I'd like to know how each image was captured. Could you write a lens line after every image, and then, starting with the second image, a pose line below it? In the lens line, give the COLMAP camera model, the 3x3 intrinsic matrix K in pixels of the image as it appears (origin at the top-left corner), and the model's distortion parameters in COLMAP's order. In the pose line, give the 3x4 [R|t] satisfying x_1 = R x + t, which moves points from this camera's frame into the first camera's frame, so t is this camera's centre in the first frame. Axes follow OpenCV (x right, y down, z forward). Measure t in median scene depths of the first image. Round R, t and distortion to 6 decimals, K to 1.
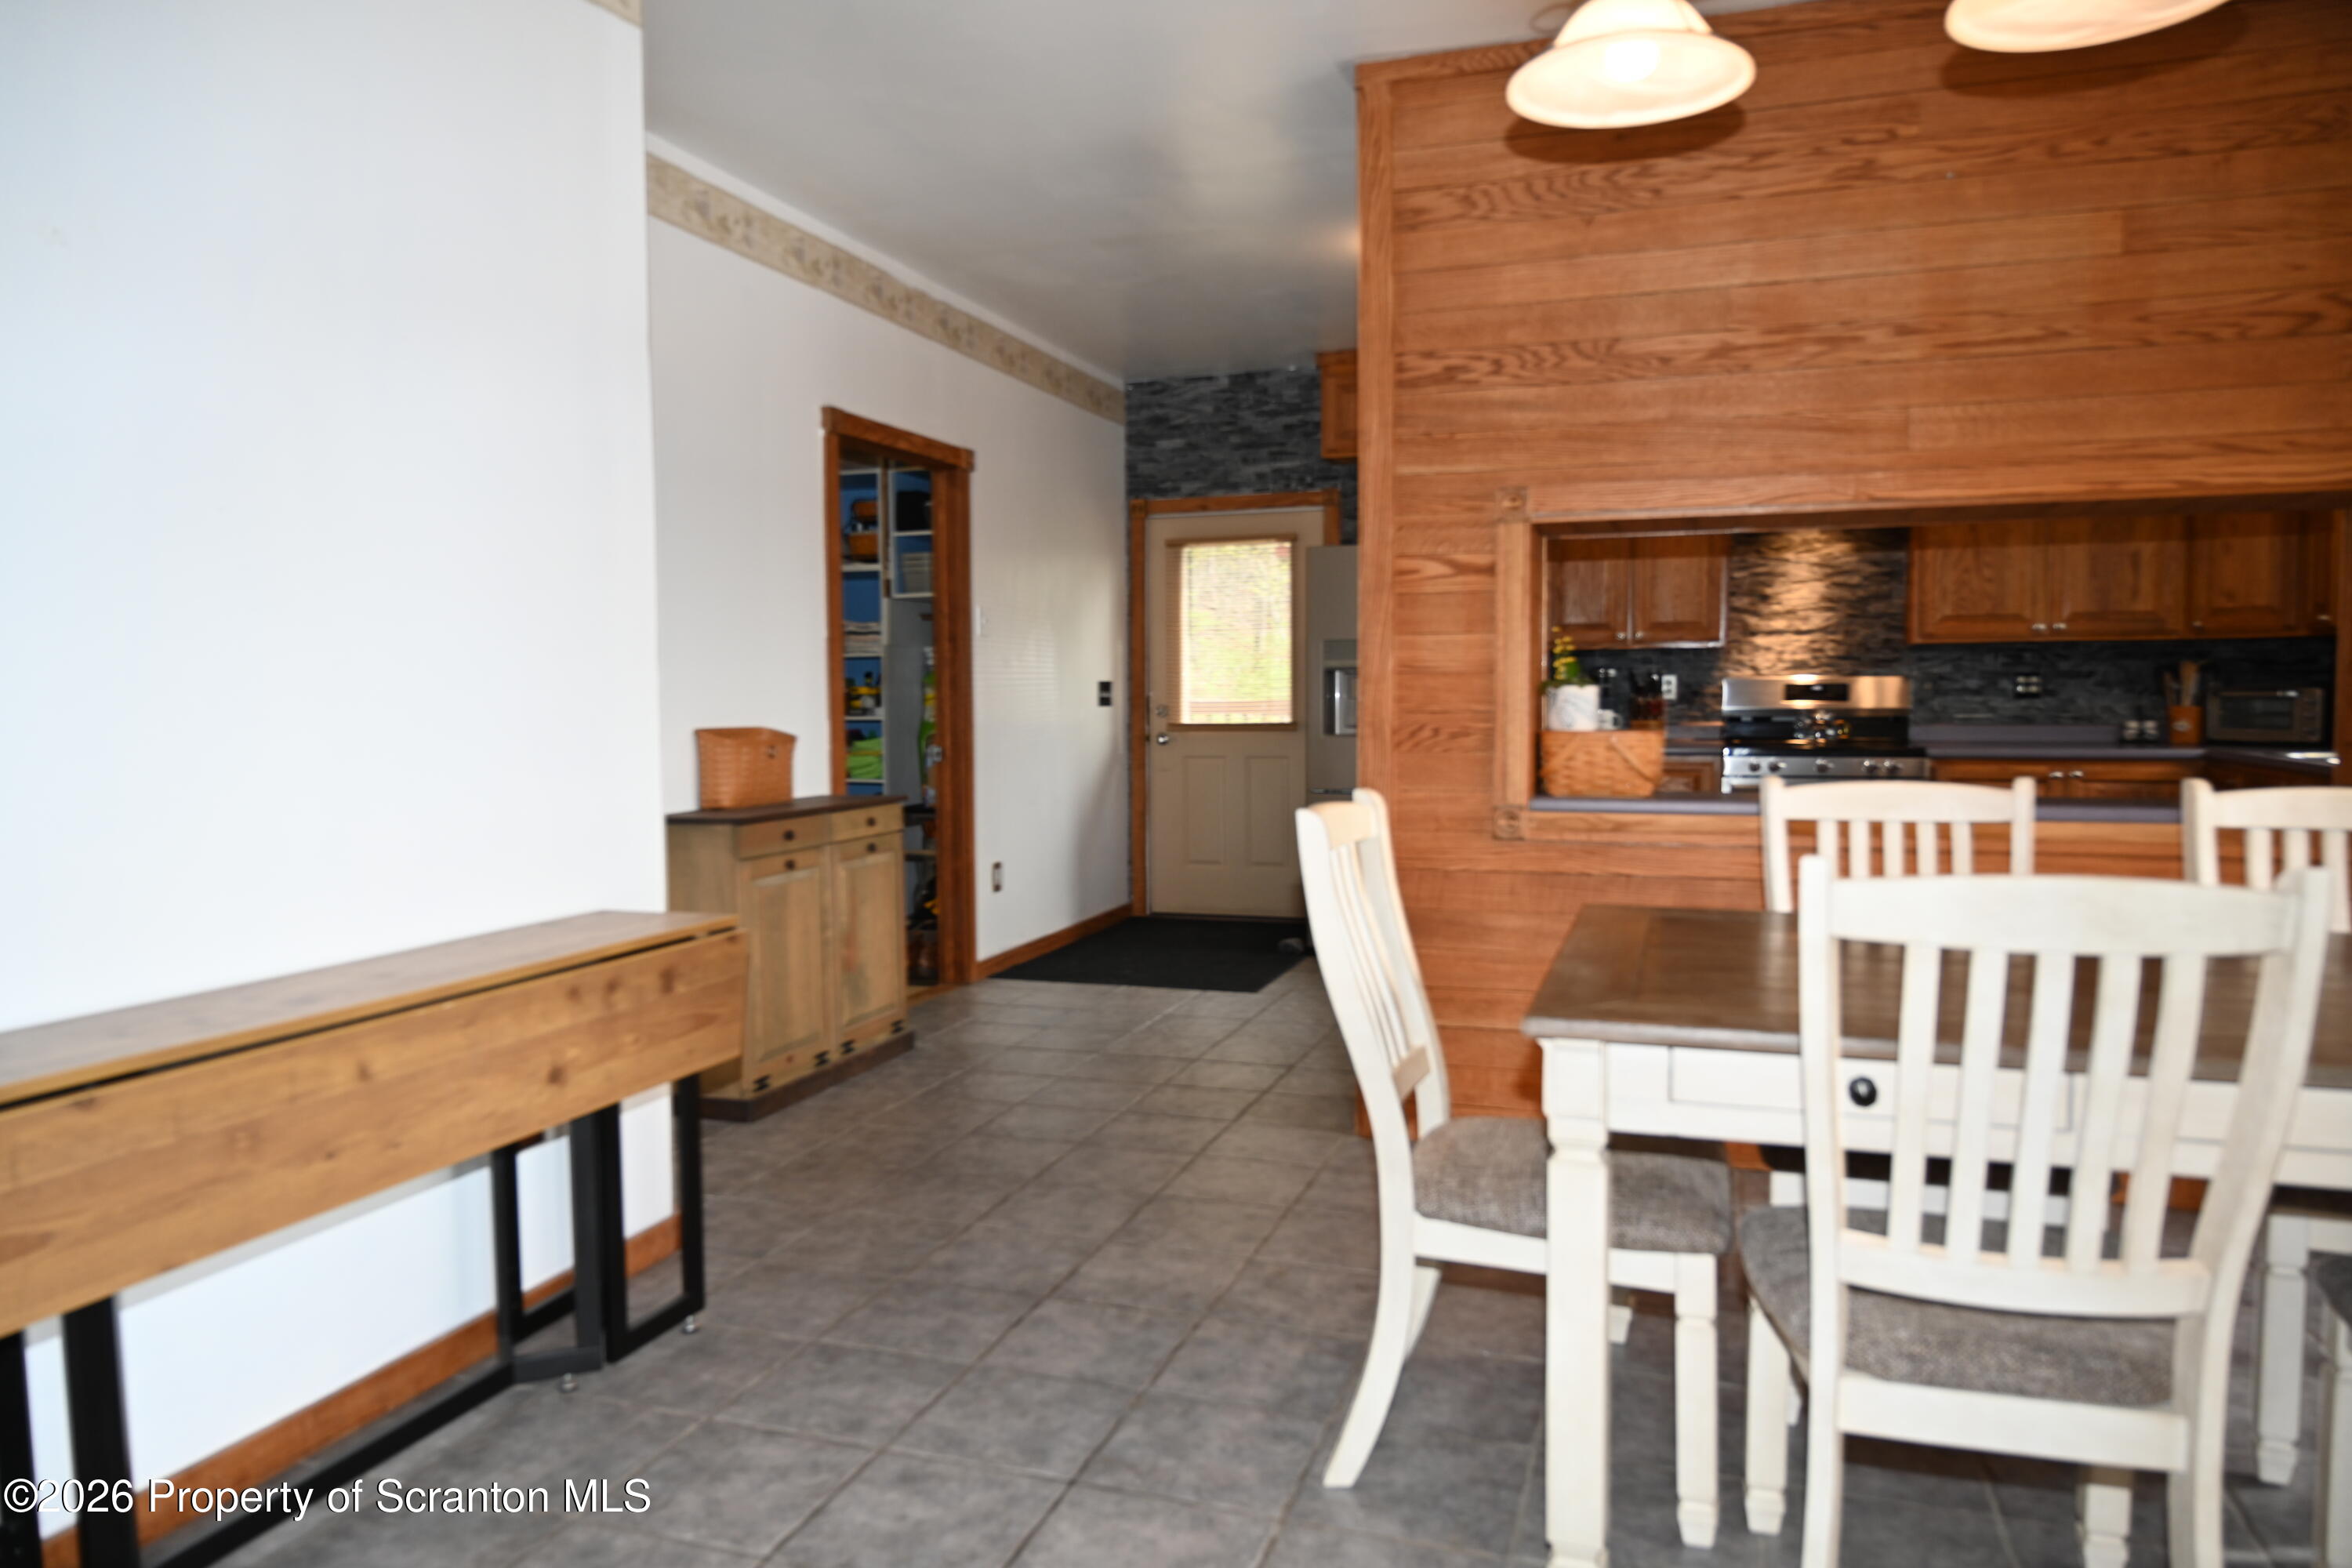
lens RADIAL K [[1566.4, 0, 1165.2], [0, 1566.4, 779.2], [0, 0, 1]] dist [-0.007611, -0.000670]
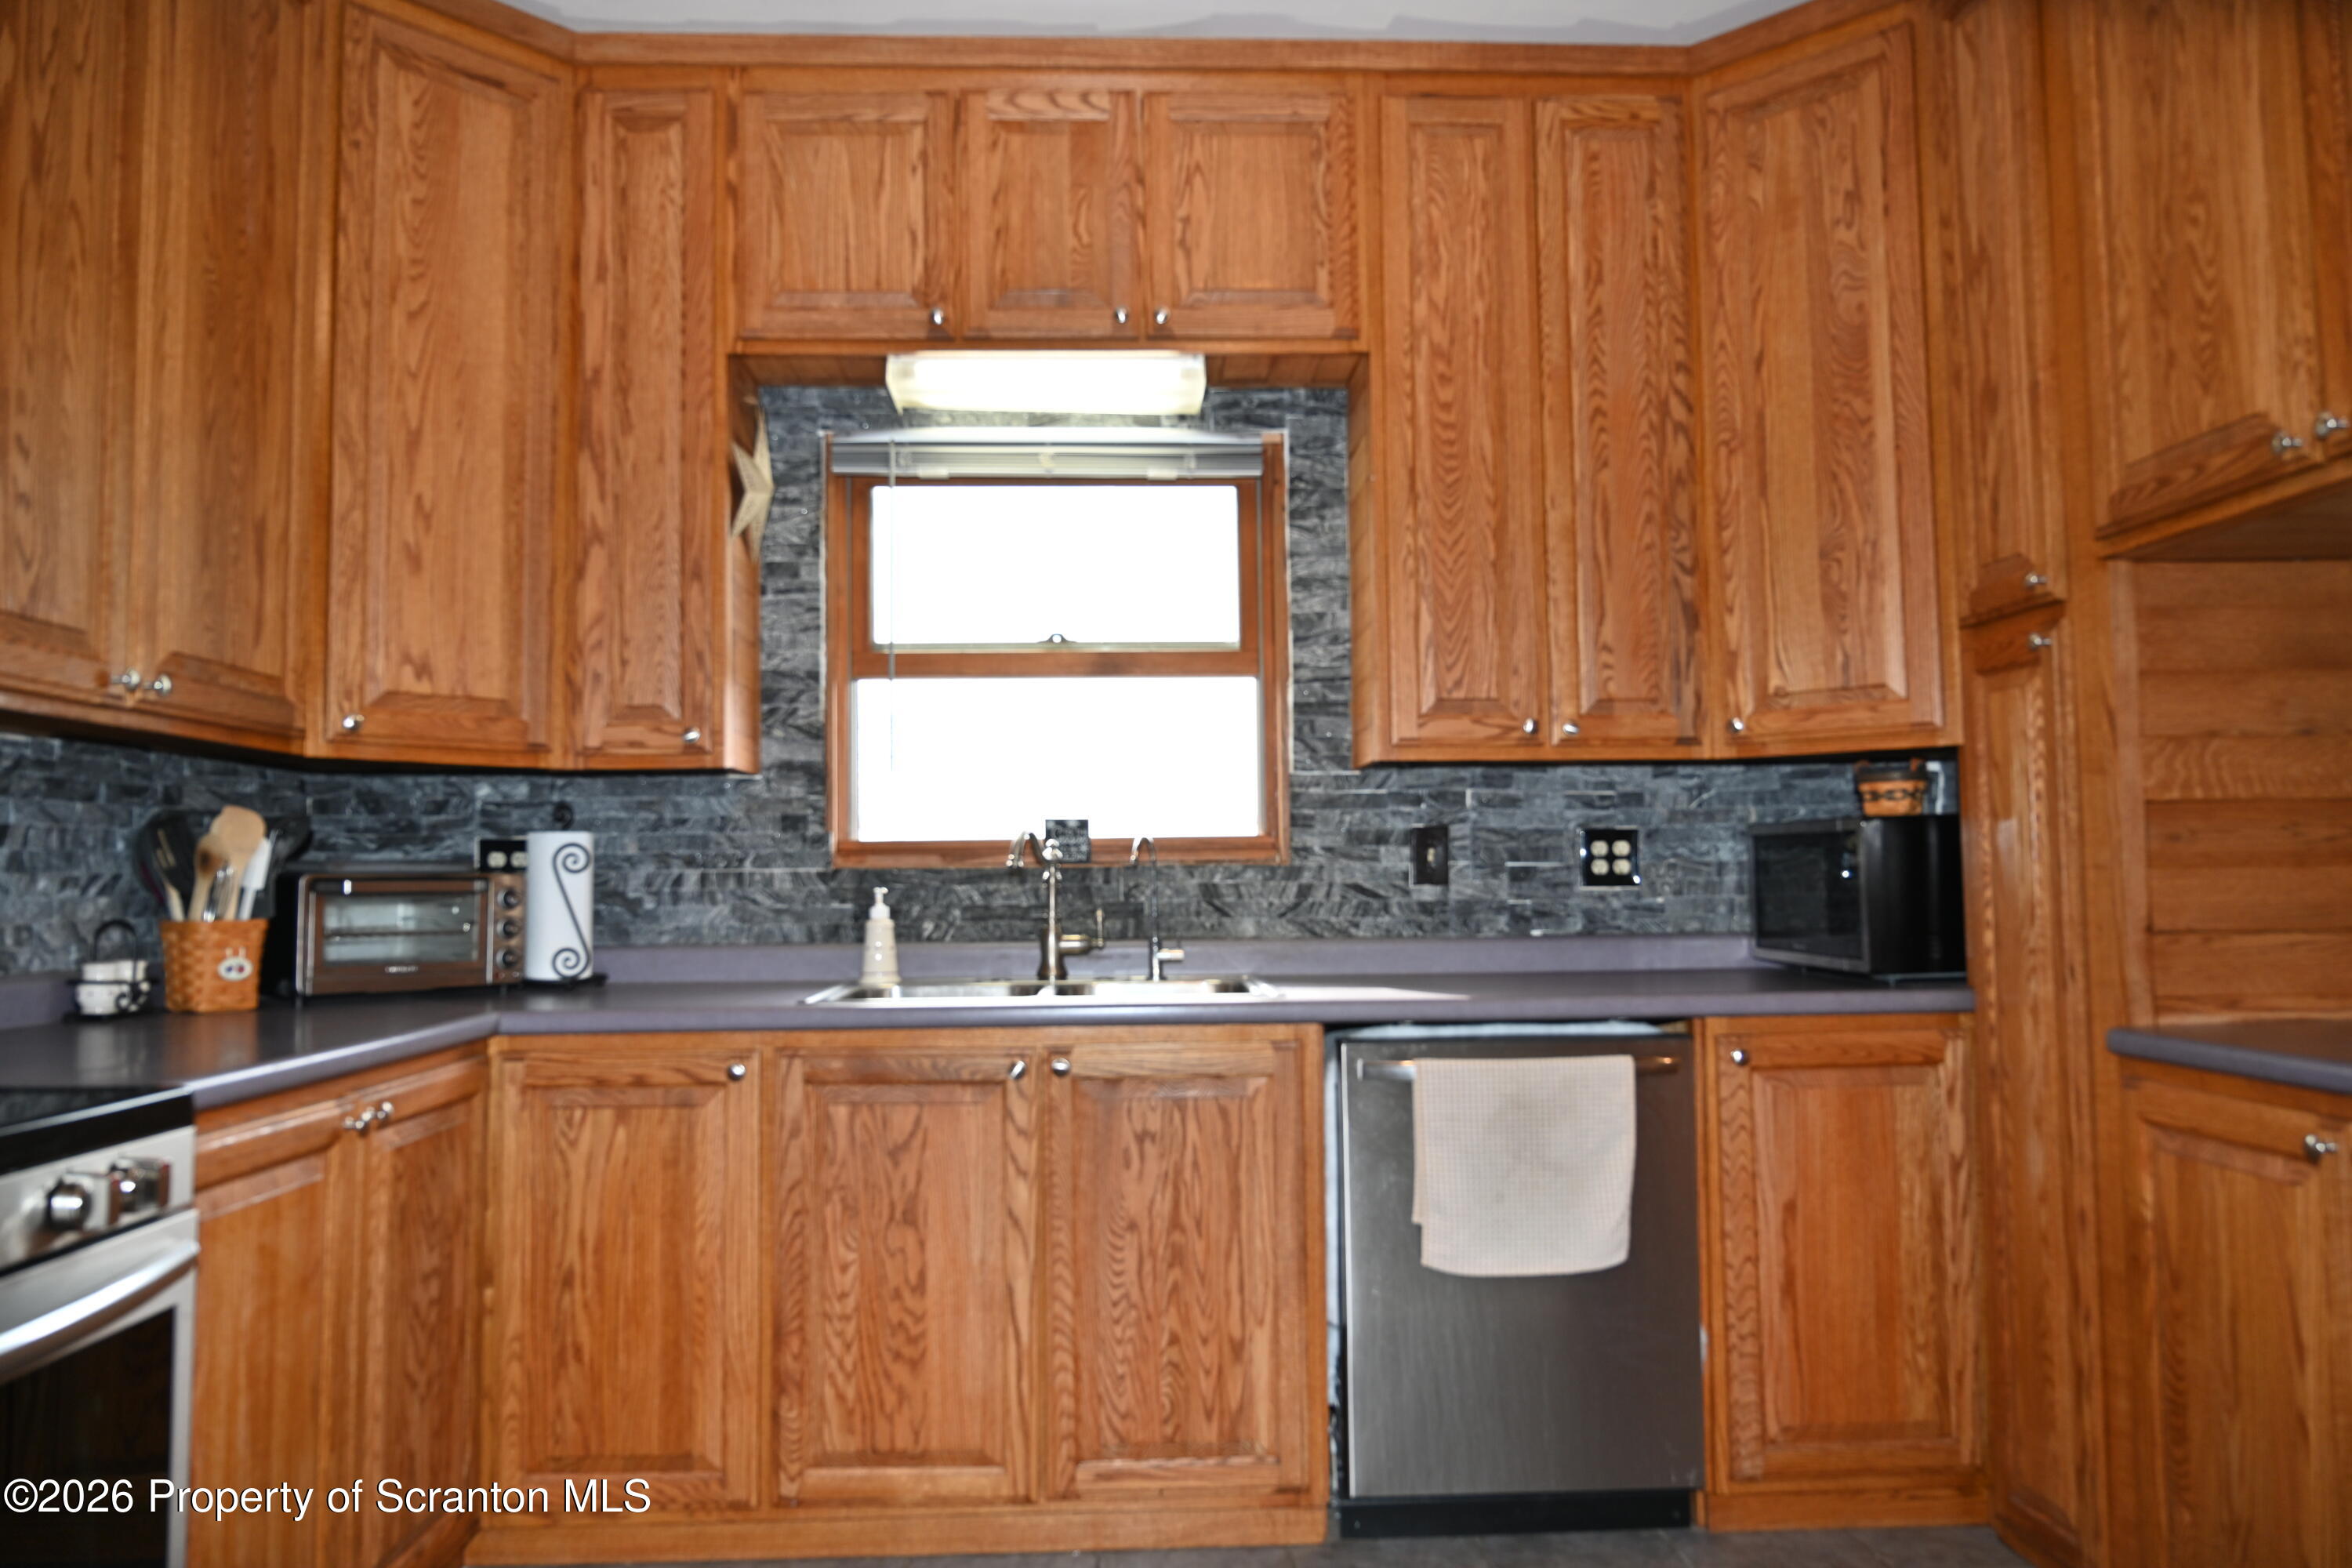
lens RADIAL K [[1566.4, 0, 1178.4], [0, 1566.4, 789.4], [0, 0, 1]] dist [-0.007611, -0.000670]
pose [[-0.358646, 0.066155, 0.931127, 0.163831], [0.068216, 0.996676, -0.044538, -0.041161], [-0.930978, 0.047544, -0.361967, 0.829172]]
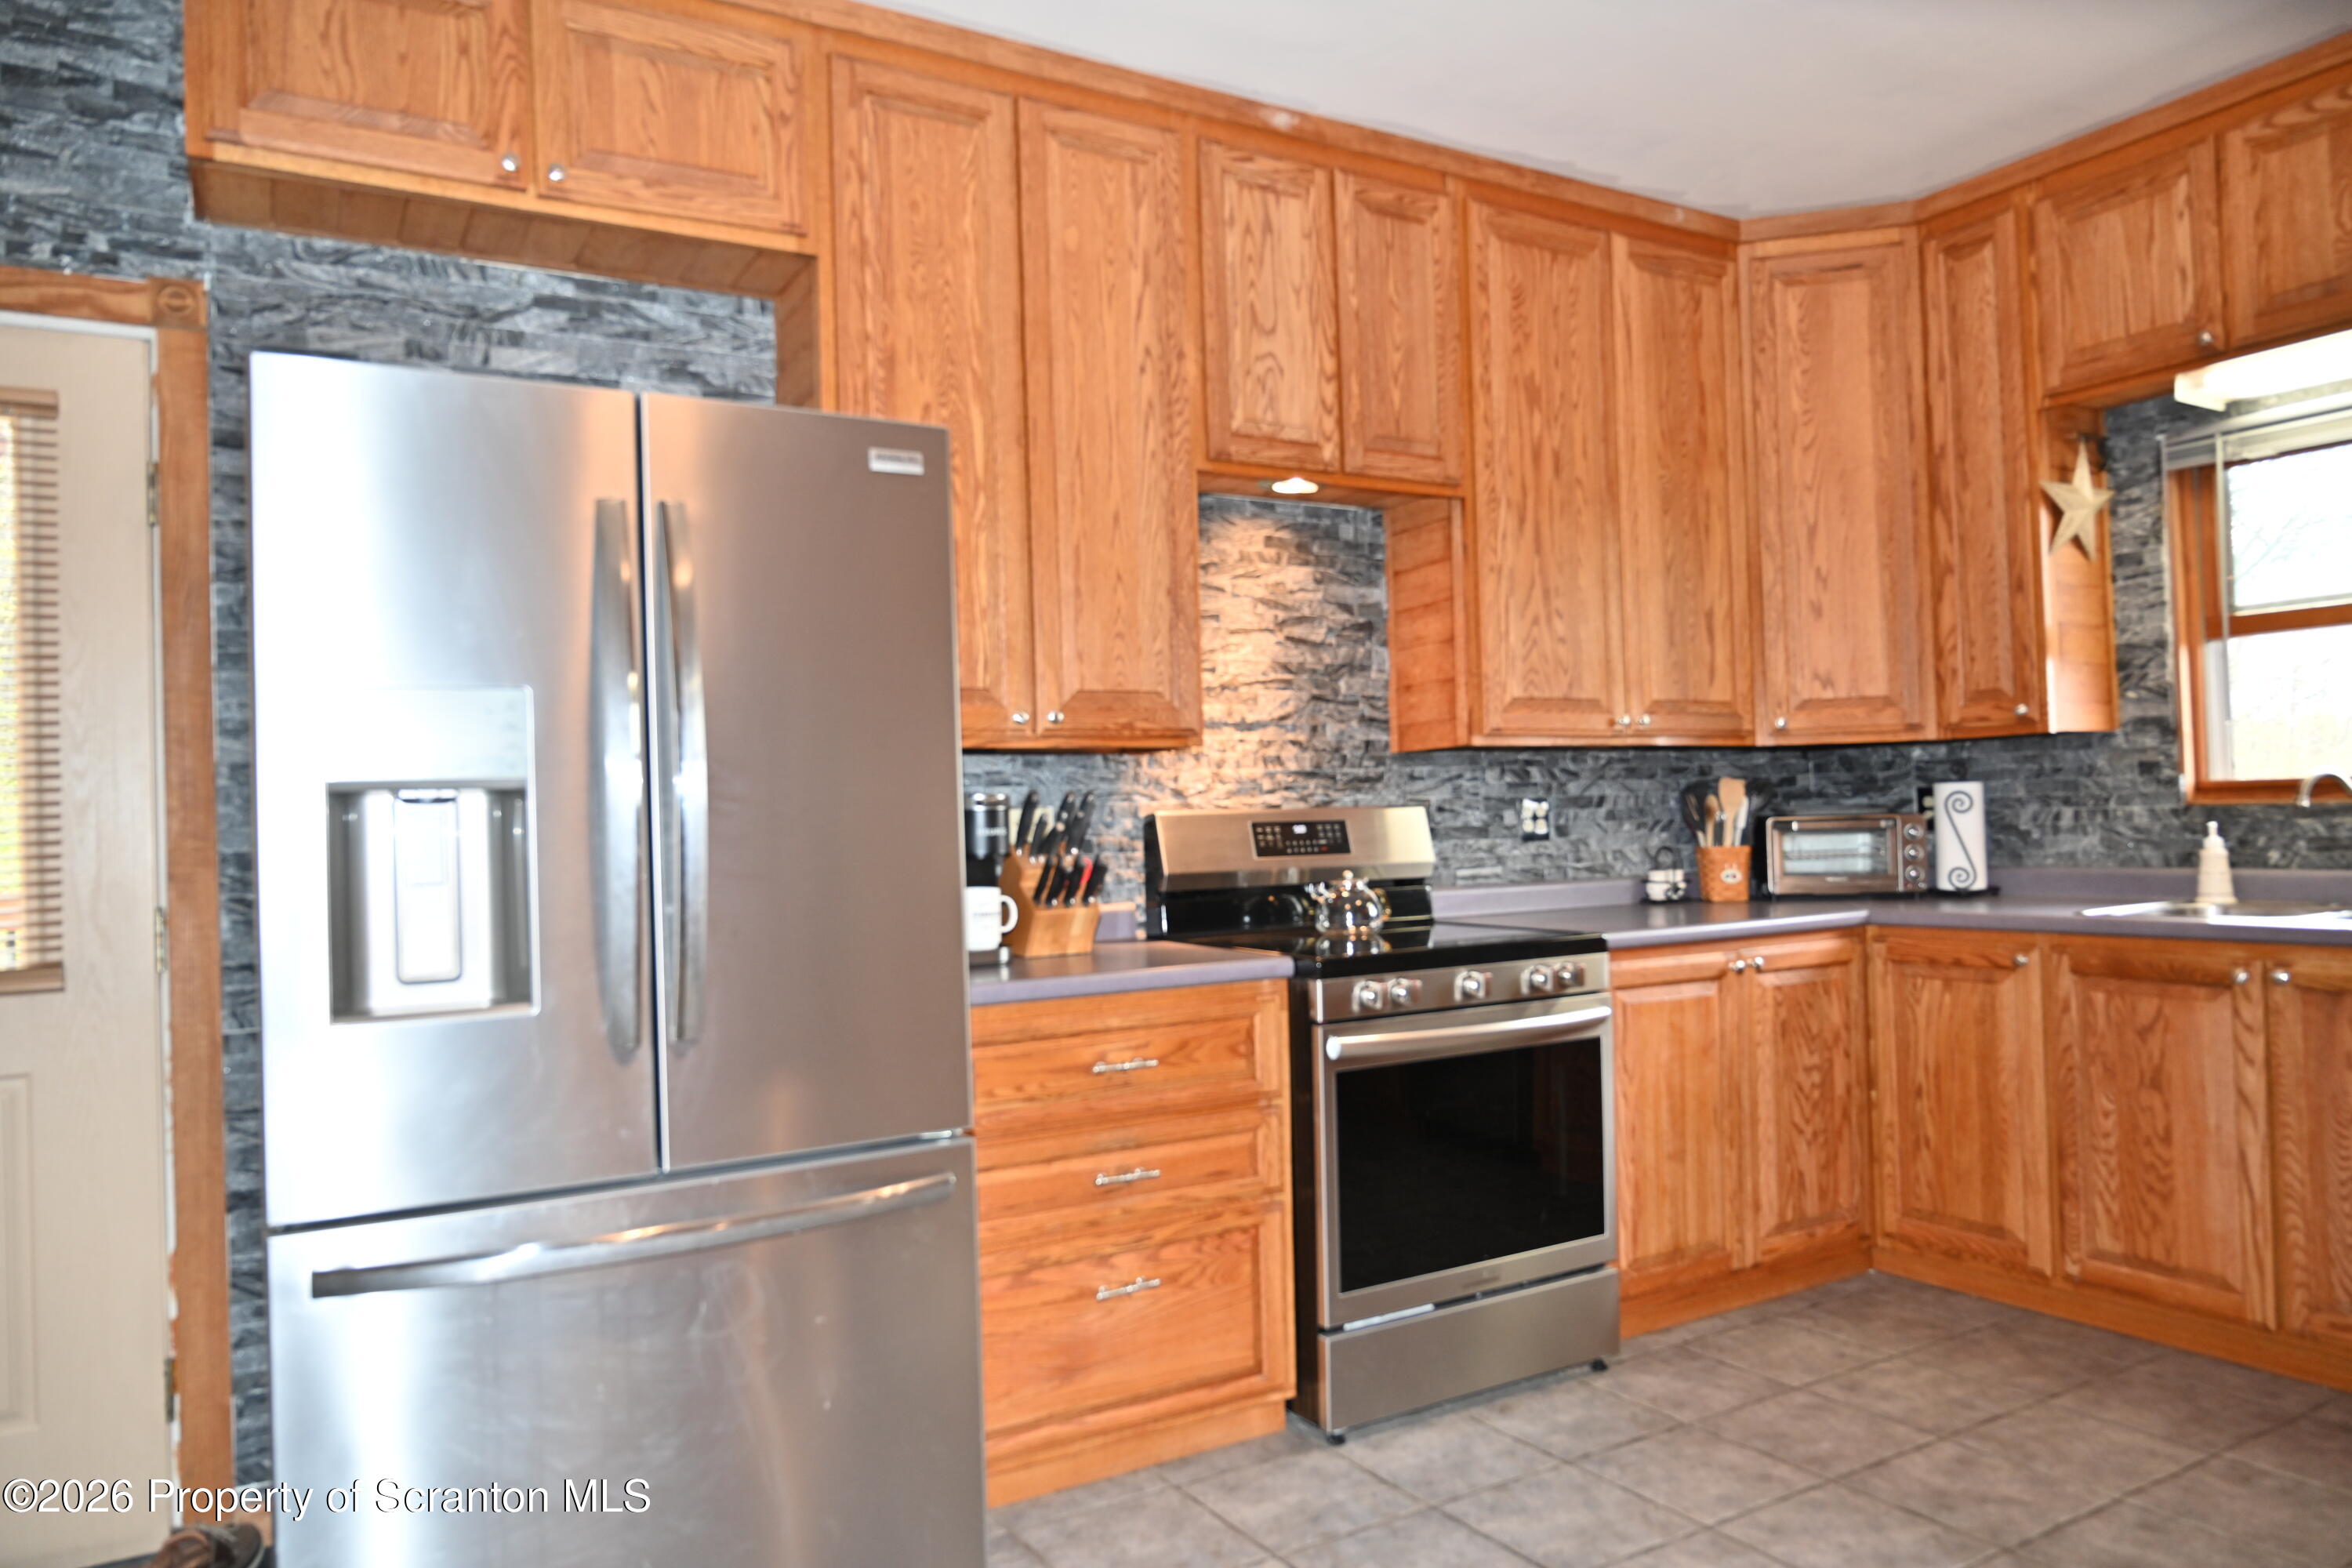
lens RADIAL K [[1566.4, 0, 1180.6], [0, 1566.4, 792.3], [0, 0, 1]] dist [-0.007611, -0.000670]
pose [[0.650399, 0.003514, 0.759584, -0.012259], [0.067418, 0.995776, -0.062334, -0.039603], [-0.756595, 0.091751, 0.647415, 0.670078]]
